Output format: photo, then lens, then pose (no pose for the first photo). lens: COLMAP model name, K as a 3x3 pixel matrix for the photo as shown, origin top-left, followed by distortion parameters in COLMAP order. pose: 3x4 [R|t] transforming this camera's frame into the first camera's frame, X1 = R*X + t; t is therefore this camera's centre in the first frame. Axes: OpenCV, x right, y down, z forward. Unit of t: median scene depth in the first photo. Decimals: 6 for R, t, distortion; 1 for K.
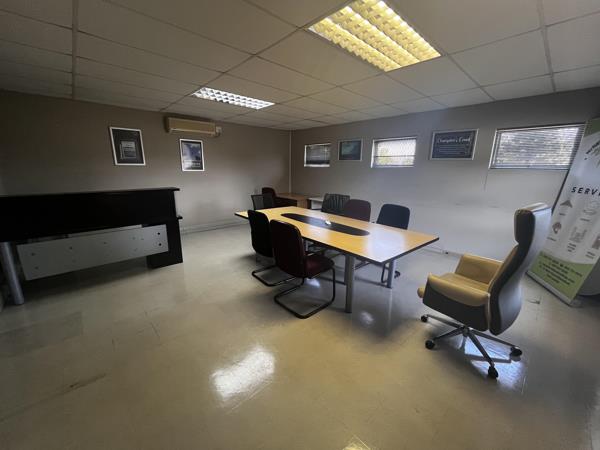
lens RADIAL K [[242.9, 0, 298.9], [0, 242.9, 224.2], [0, 0, 1]] dist [0.000747, -0.000063]
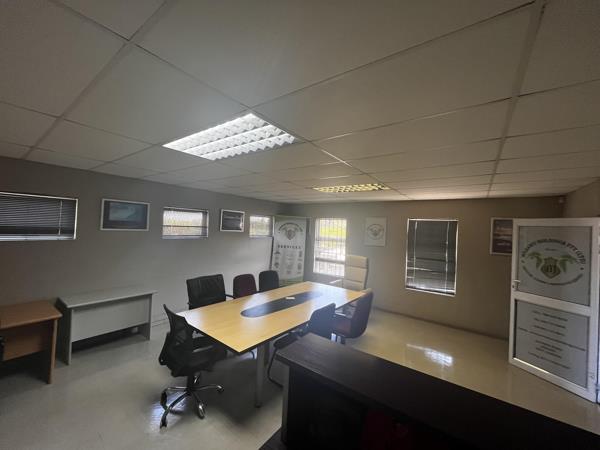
lens RADIAL K [[242.9, 0, 298.6], [0, 242.9, 224.7], [0, 0, 1]] dist [0.000747, -0.000063]
pose [[-0.190670, -0.002364, 0.981651, -0.793832], [0.192511, 0.980489, 0.039754, -0.299724], [-0.962593, 0.196559, -0.186495, 0.941536]]
